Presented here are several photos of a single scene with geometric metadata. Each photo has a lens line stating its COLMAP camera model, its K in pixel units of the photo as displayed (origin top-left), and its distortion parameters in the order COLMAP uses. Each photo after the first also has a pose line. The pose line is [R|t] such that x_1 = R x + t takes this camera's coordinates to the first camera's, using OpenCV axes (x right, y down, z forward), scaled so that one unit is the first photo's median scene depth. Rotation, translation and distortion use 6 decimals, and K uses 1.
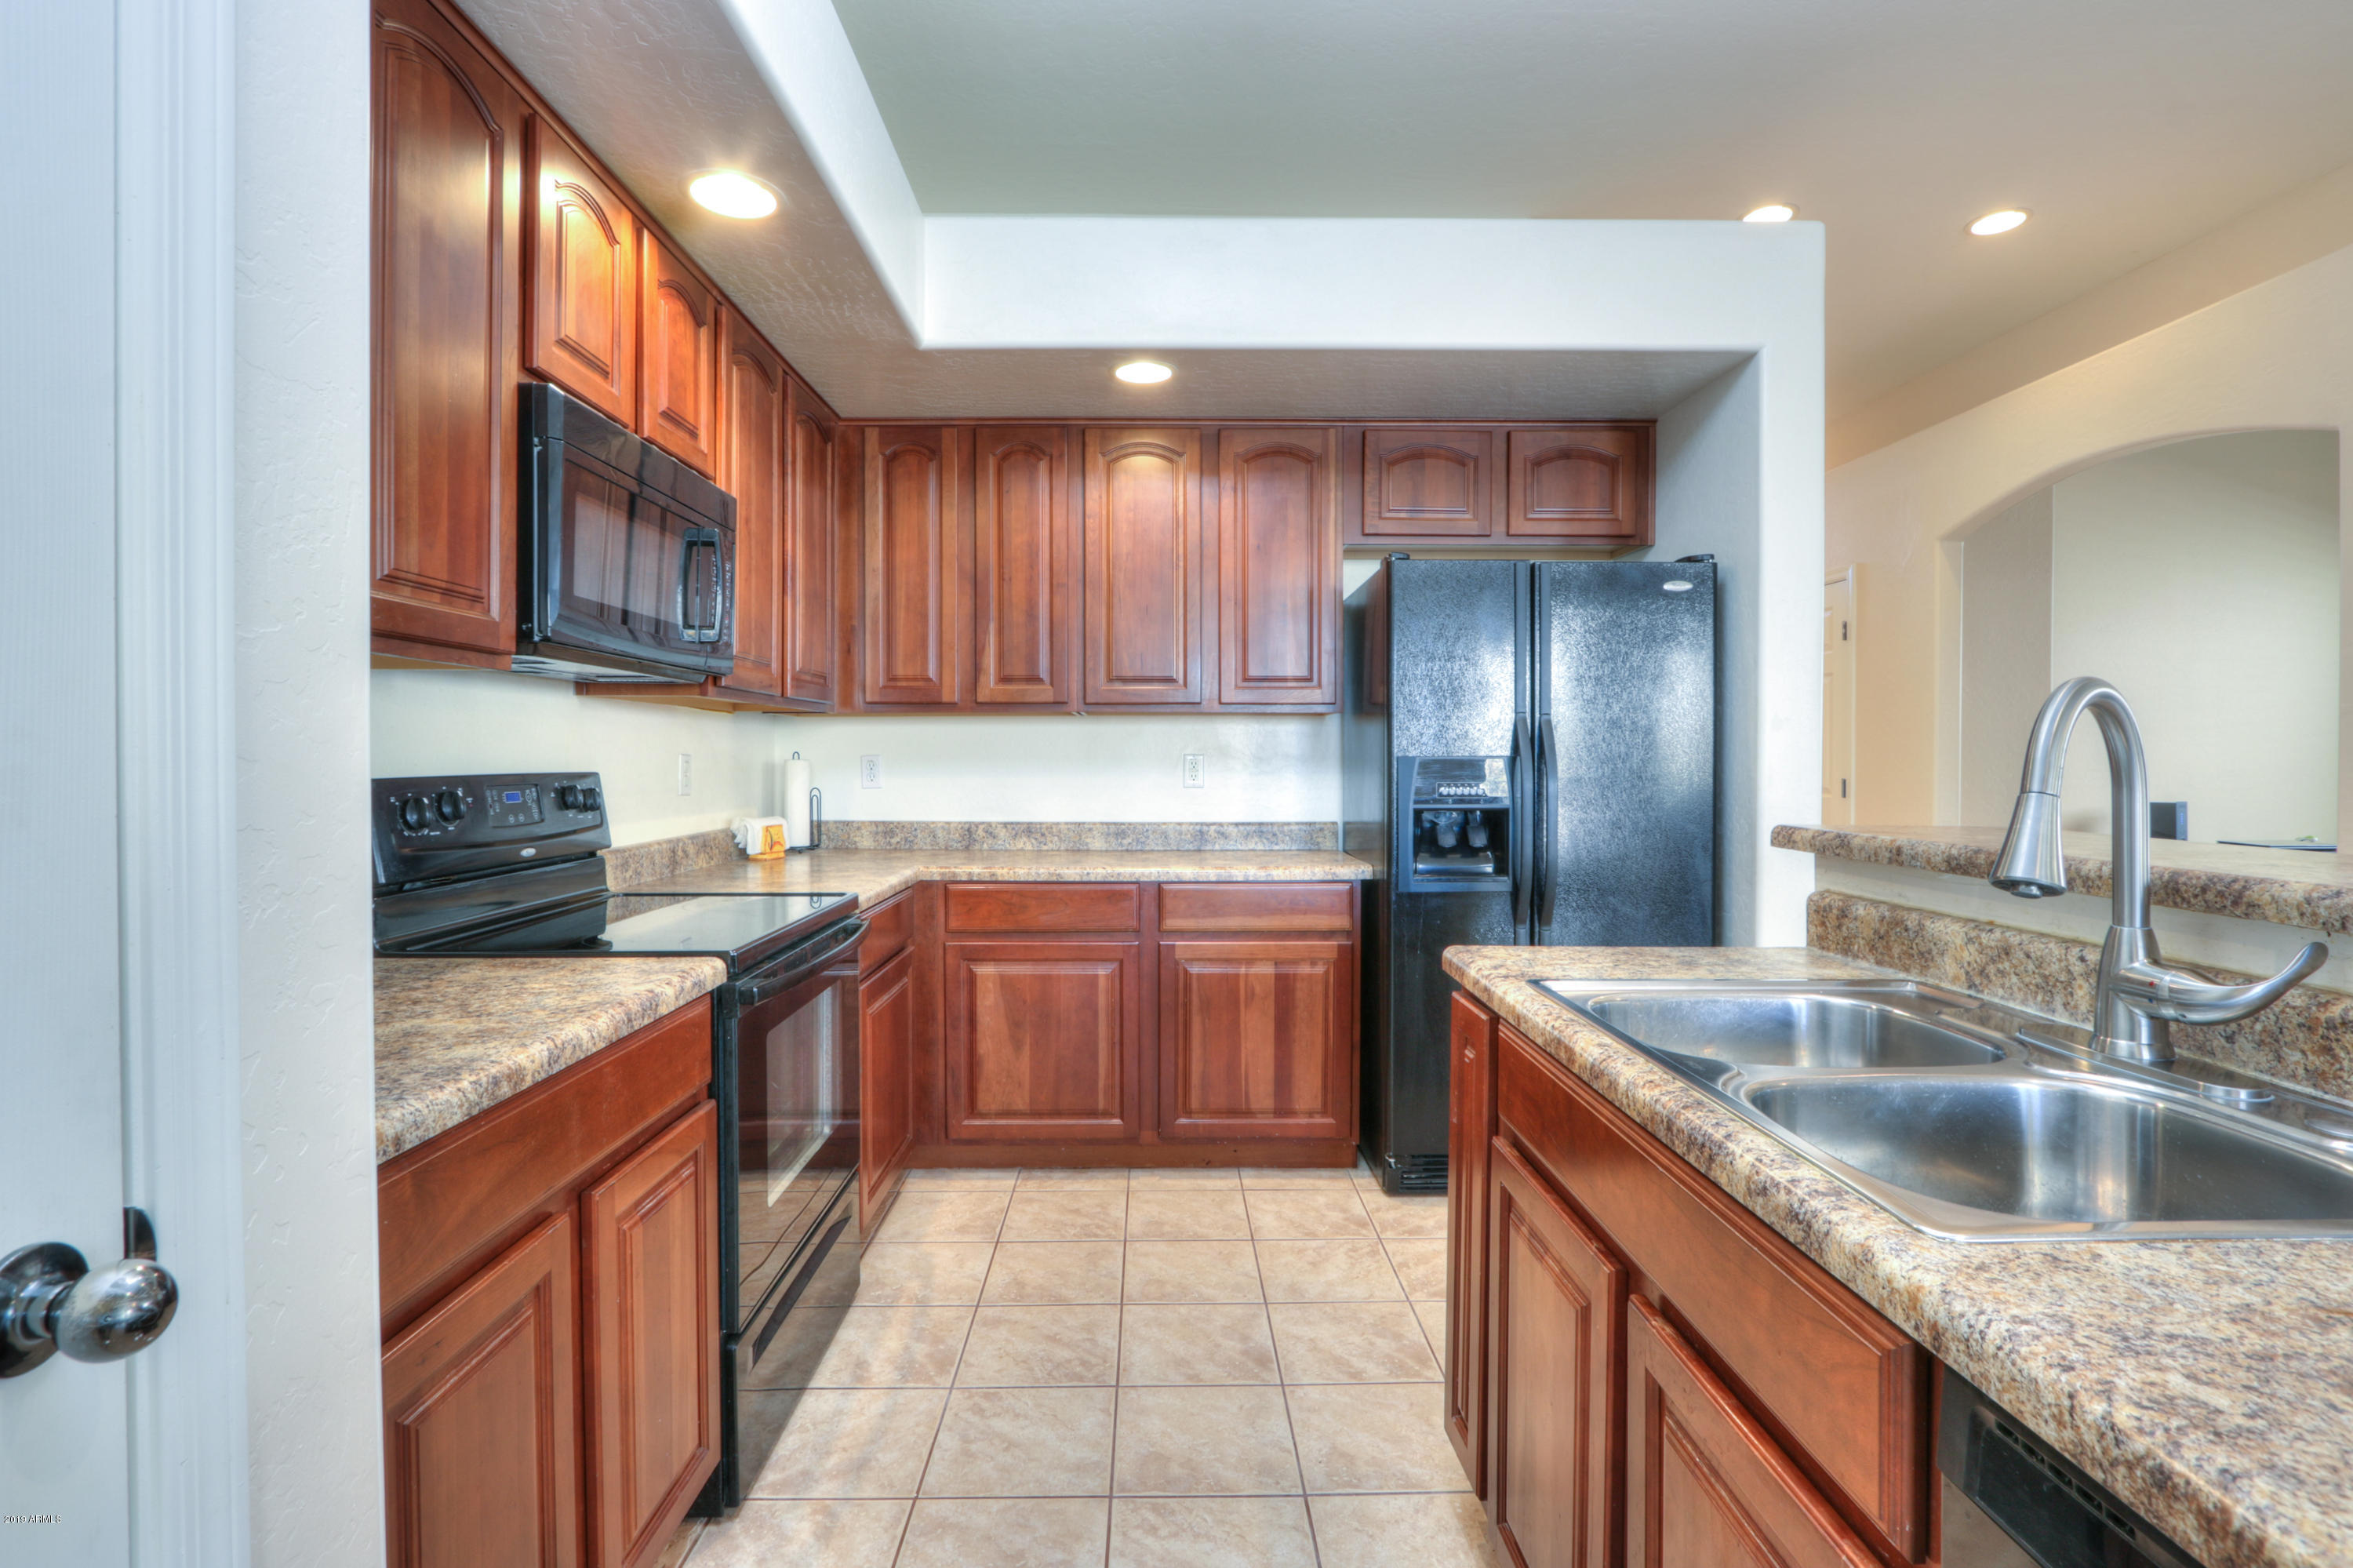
lens RADIAL K [[1098.6, 0, 1176.5], [0, 1098.6, 784.0], [0, 0, 1]] dist [-0.001859, -0.000178]
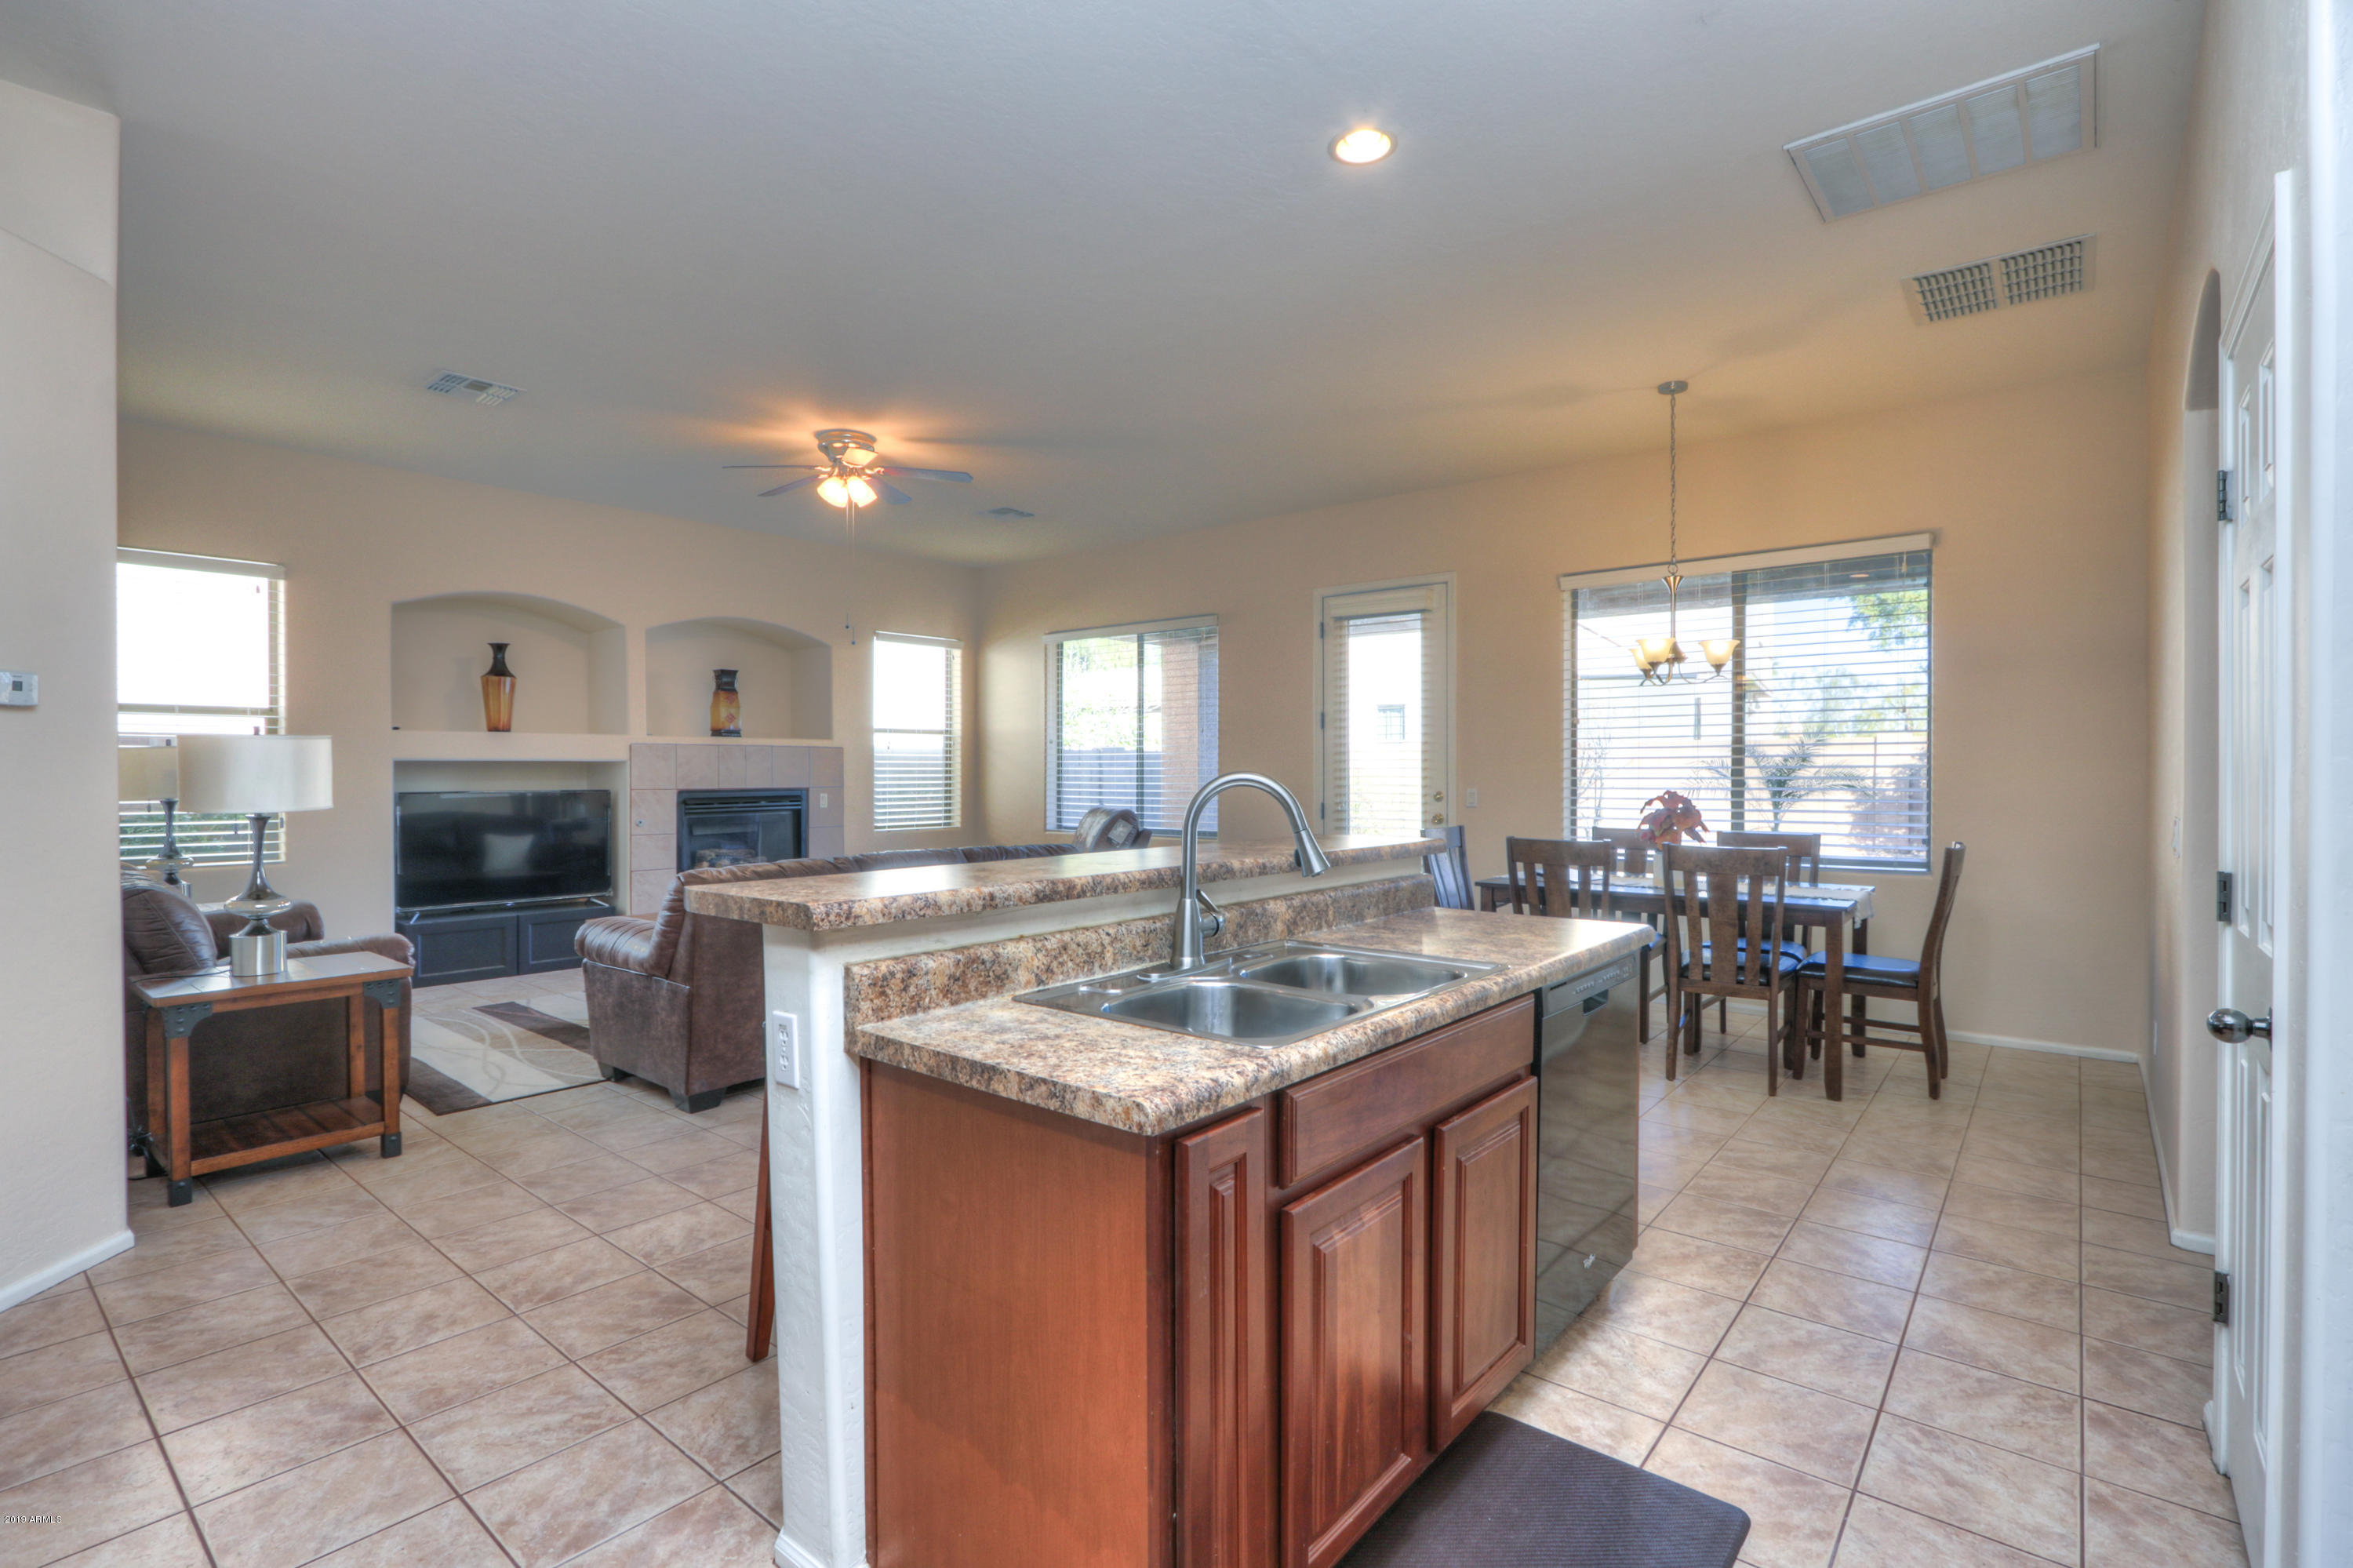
lens RADIAL K [[1098.6, 0, 1176.5], [0, 1098.6, 784.0], [0, 0, 1]] dist [-0.001859, -0.000178]
pose [[-0.761063, -0.006353, 0.648647, -0.285019], [0.016384, 0.999445, 0.029013, -0.099139], [-0.648471, 0.032708, -0.760536, 1.914692]]
